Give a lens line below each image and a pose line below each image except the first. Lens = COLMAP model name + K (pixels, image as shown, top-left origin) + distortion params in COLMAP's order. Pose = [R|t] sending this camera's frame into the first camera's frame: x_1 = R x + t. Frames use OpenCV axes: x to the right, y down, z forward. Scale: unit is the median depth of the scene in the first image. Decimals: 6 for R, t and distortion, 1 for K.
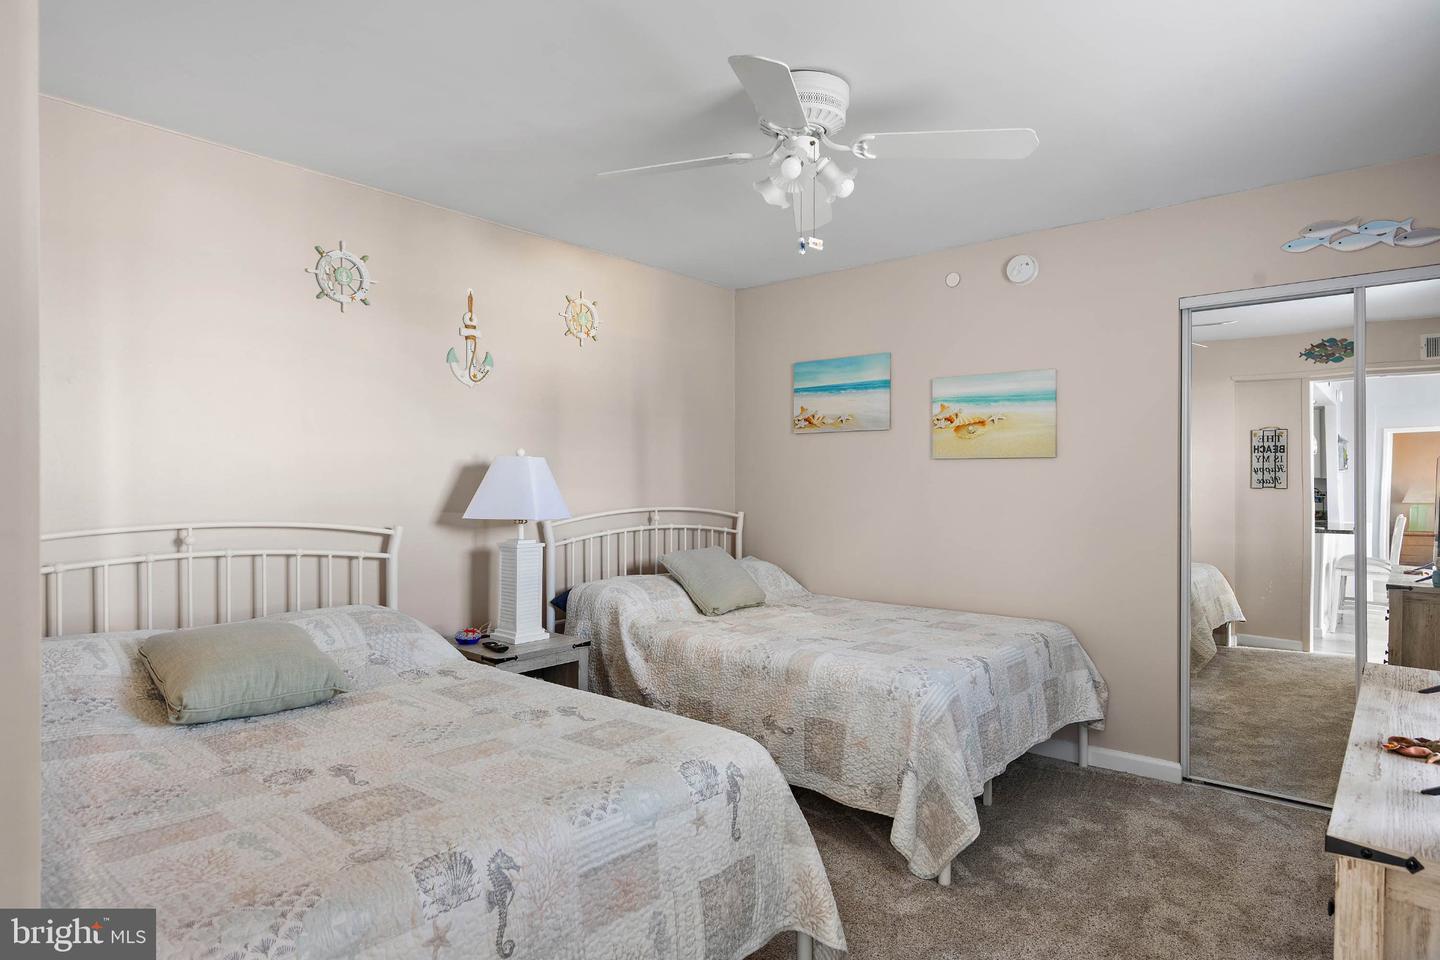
lens RADIAL K [[768.8, 0, 720.0], [0, 768.8, 480.0], [0, 0, 1]] dist [-0.001038, -0.000205]
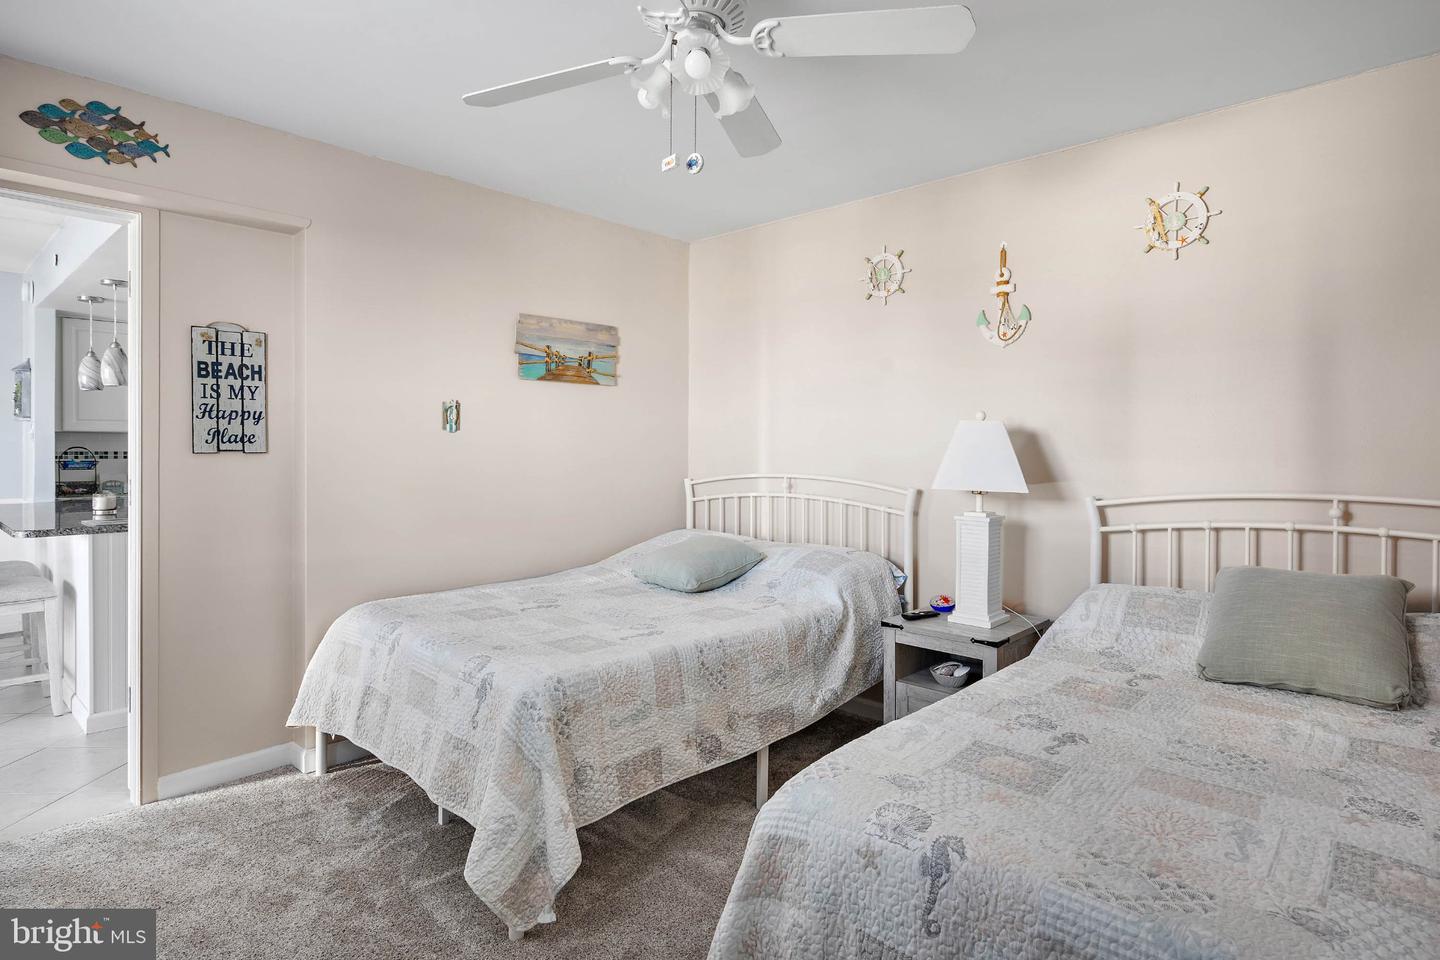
lens RADIAL K [[783.4, 0, 719.9], [0, 783.4, 451.8], [0, 0, 1]] dist [-0.000666, -0.000938]
pose [[-0.060160, 0.004371, -0.998179, 0.643343], [-0.002009, 0.999988, 0.004500, 0.003078], [0.998187, 0.002276, -0.060151, 0.704815]]
